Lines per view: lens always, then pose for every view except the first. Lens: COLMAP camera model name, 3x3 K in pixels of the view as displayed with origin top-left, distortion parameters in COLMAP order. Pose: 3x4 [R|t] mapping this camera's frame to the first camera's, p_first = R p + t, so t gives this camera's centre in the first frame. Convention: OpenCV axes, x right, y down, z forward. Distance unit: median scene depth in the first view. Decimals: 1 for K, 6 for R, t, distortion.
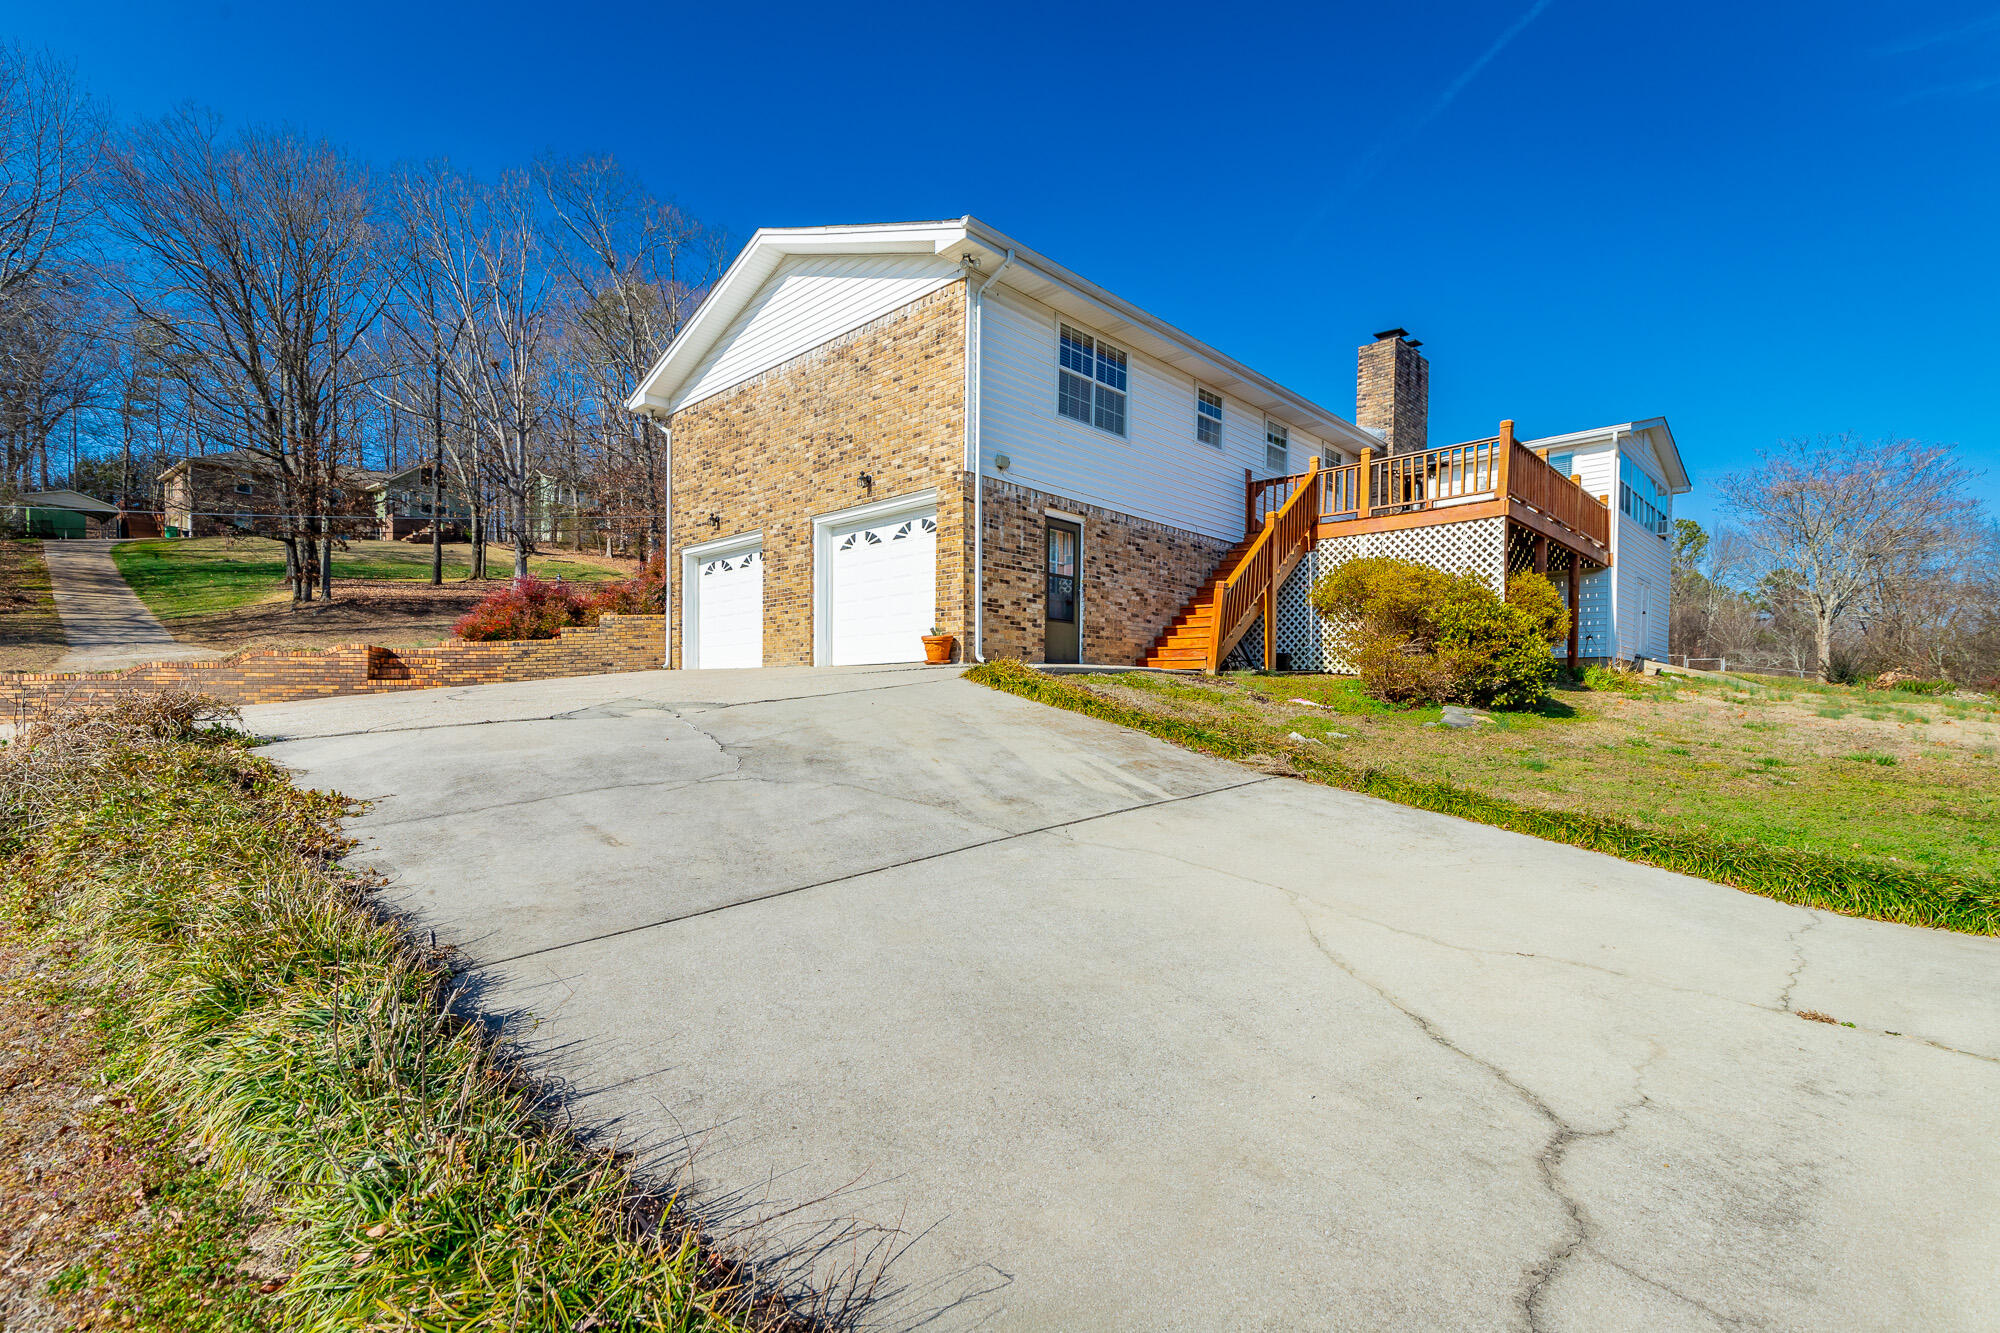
lens RADIAL K [[938.6, 0, 994.3], [0, 938.6, 707.2], [0, 0, 1]] dist [0.001657, -0.000008]
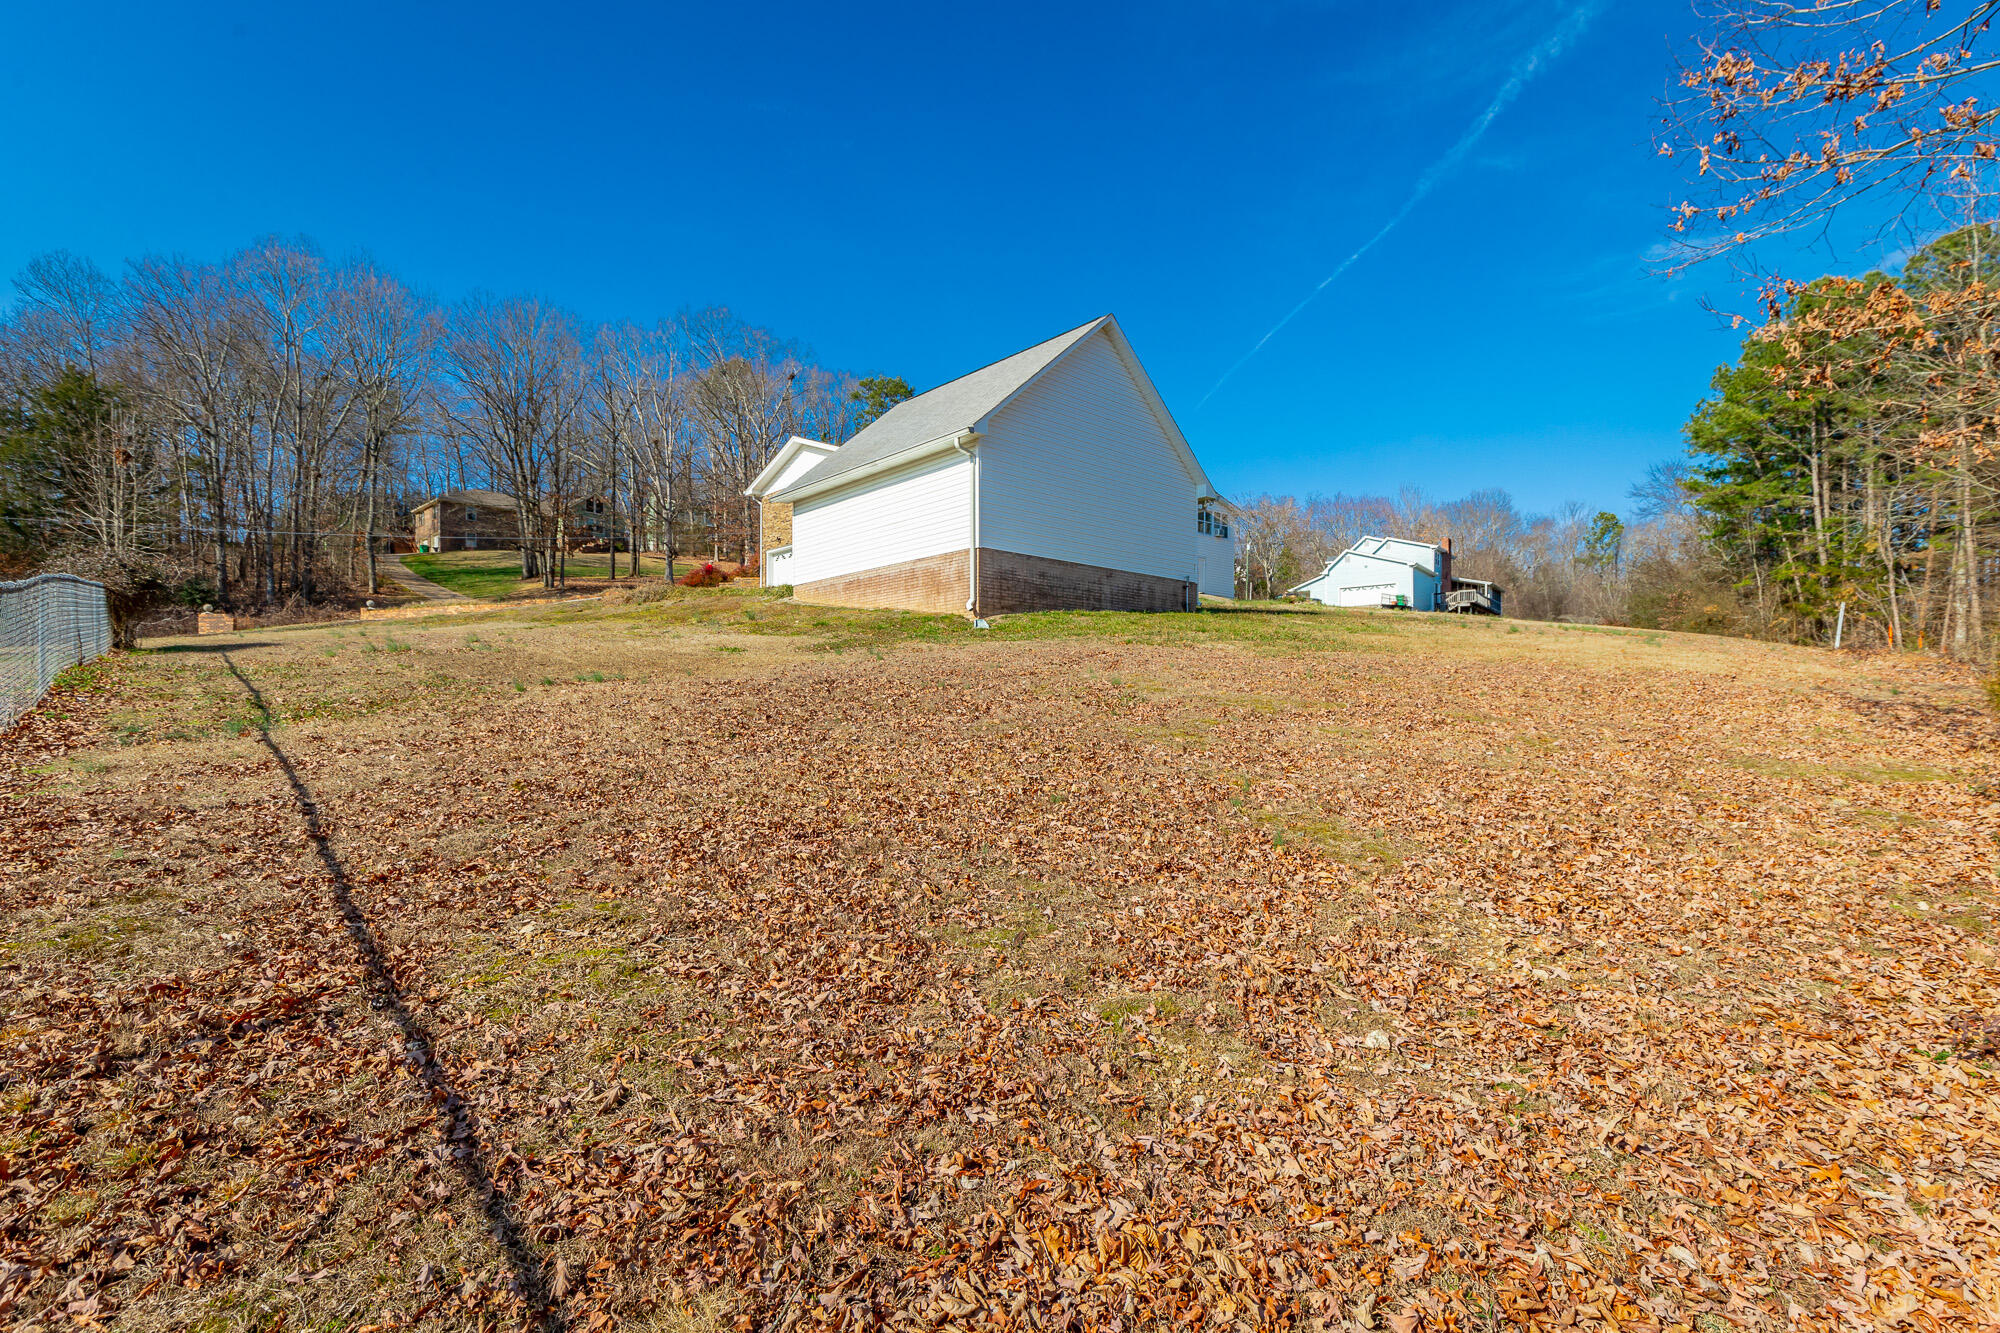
lens RADIAL K [[927.6, 0, 1008.6], [0, 927.6, 684.7], [0, 0, 1]] dist [0.001178, 0.000660]
pose [[0.997427, -0.009877, -0.071000, 0.168862], [0.008307, 0.999715, -0.022377, 0.086938], [0.071200, 0.021730, 0.997225, -0.493028]]
